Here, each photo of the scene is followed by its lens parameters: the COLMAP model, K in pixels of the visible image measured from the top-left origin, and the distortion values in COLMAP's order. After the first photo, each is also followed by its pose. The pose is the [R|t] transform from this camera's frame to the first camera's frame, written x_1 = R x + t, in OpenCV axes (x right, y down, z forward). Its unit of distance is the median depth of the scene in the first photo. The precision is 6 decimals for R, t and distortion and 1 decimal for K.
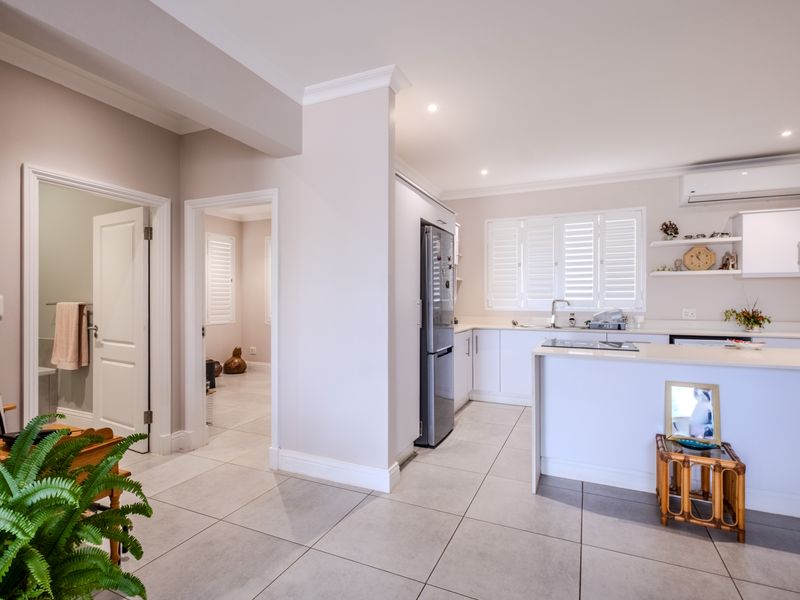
lens RADIAL K [[404.5, 0, 394.5], [0, 404.5, 298.9], [0, 0, 1]] dist [0.043081, -0.025510]
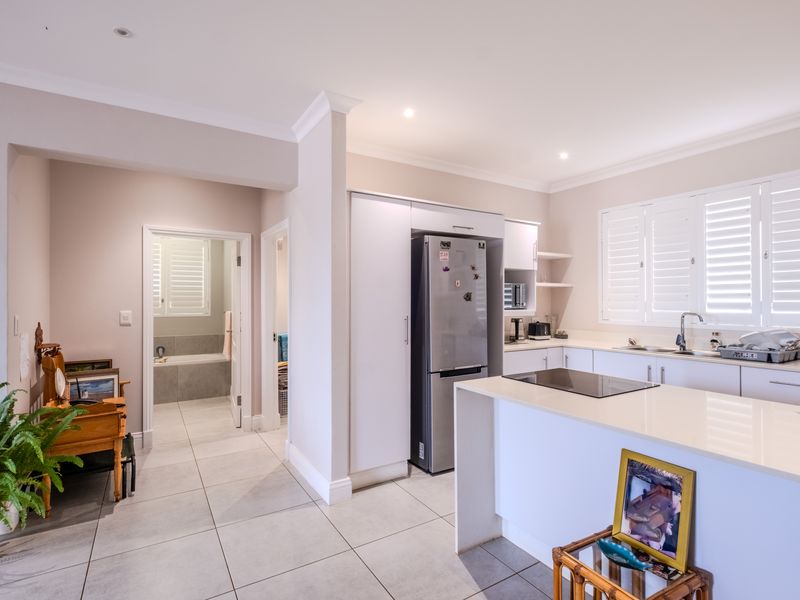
lens RADIAL K [[404.5, 0, 394.5], [0, 404.5, 298.9], [0, 0, 1]] dist [0.043081, -0.025510]
pose [[0.837029, -0.006783, -0.547116, 0.424317], [0.004708, 0.999975, -0.005195, -0.023553], [0.547138, 0.001773, 0.837041, 0.139650]]
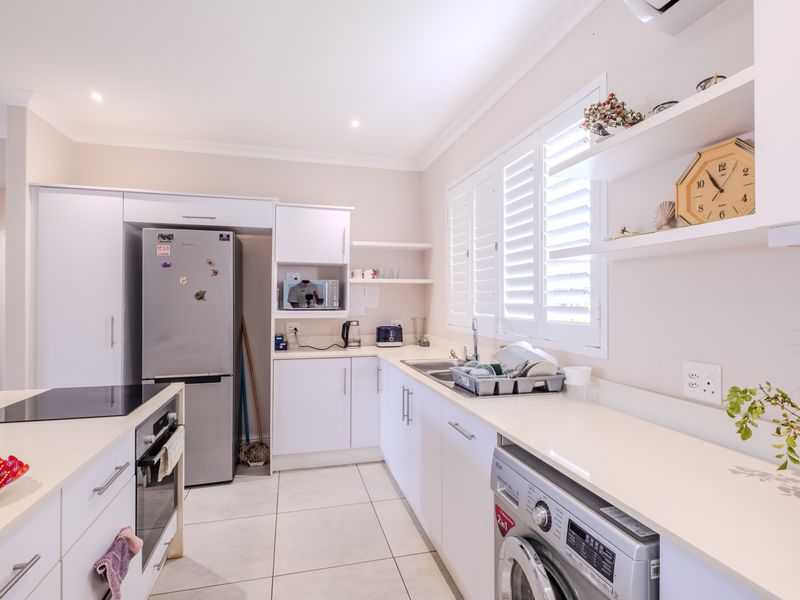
lens RADIAL K [[405.2, 0, 381.8], [0, 405.2, 298.8], [0, 0, 1]] dist [0.014693, 0.000166]
pose [[0.628912, -0.004064, -0.777466, 0.849744], [0.001152, 0.999990, -0.004295, -0.022343], [0.777476, 0.001805, 0.628910, 0.677291]]
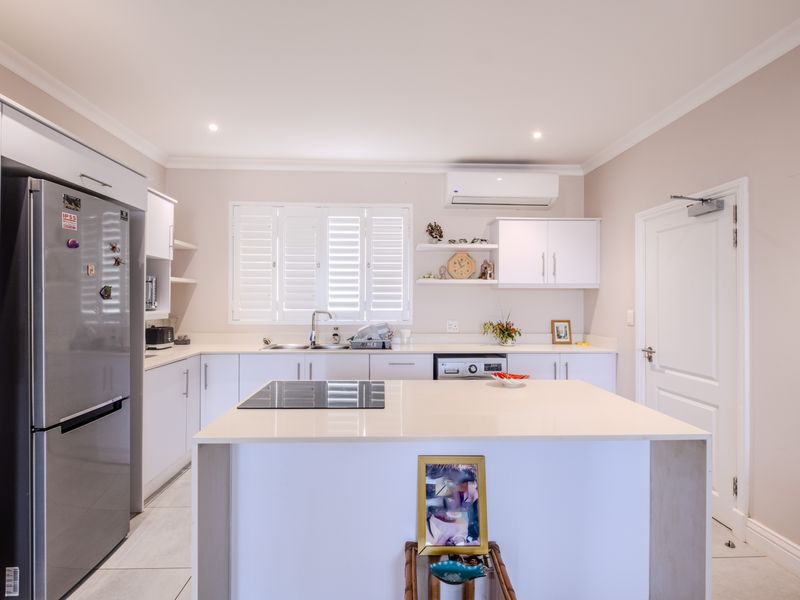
lens RADIAL K [[405.1, 0, 396.1], [0, 405.1, 297.4], [0, 0, 1]] dist [0.000410, 0.000318]
pose [[0.887317, 0.004839, 0.461135, 0.200498], [-0.003015, 0.999984, -0.004692, -0.023954], [-0.461150, 0.002773, 0.887318, 0.272142]]
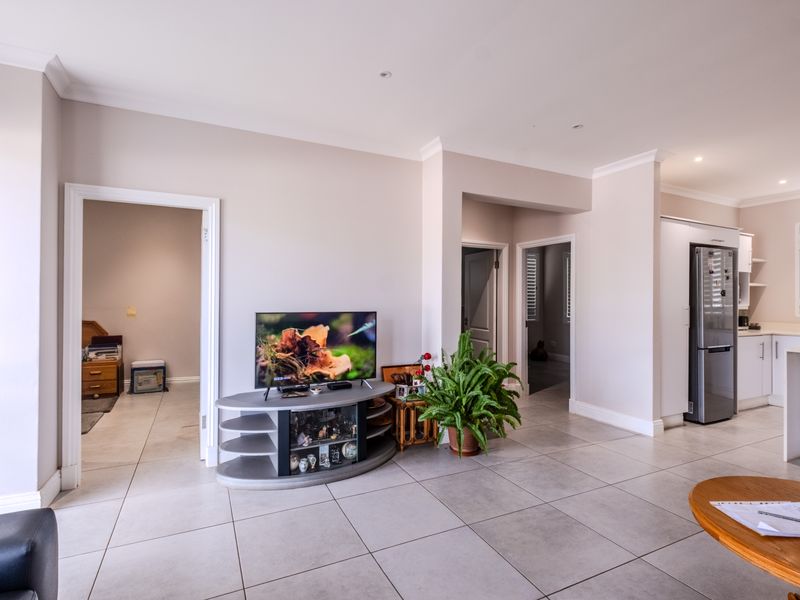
lens RADIAL K [[407.4, 0, 410.2], [0, 407.4, 297.1], [0, 0, 1]] dist [0.000540, 0.000964]
pose [[0.792173, 0.000936, -0.610296, 0.116082], [-0.006482, 0.999955, -0.006880, -0.008421], [0.610262, 0.009406, 0.792144, -0.433988]]
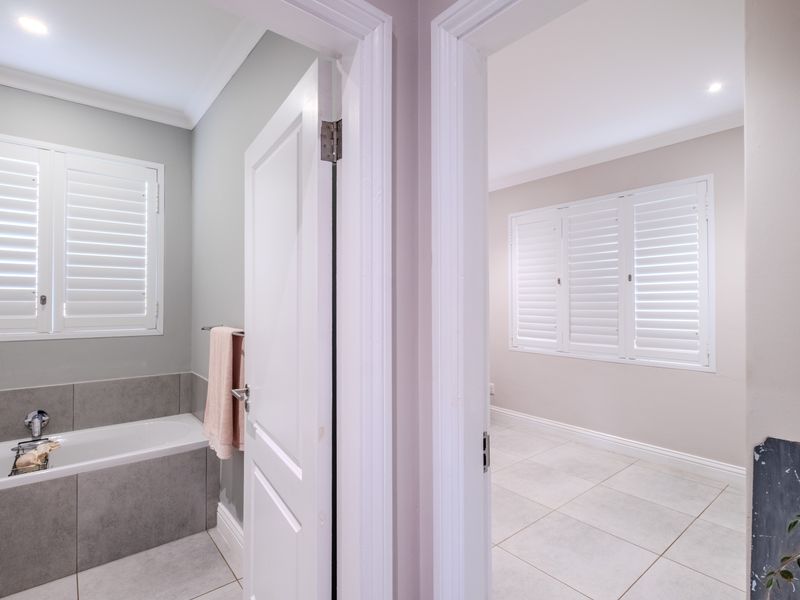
lens RADIAL K [[407.4, 0, 410.2], [0, 407.4, 297.1], [0, 0, 1]] dist [0.000540, 0.000964]
pose [[0.910504, -0.005632, -0.413461, -0.309470], [0.001721, 0.999950, -0.009830, -0.023957], [0.413496, 0.008239, 0.910469, 0.550917]]
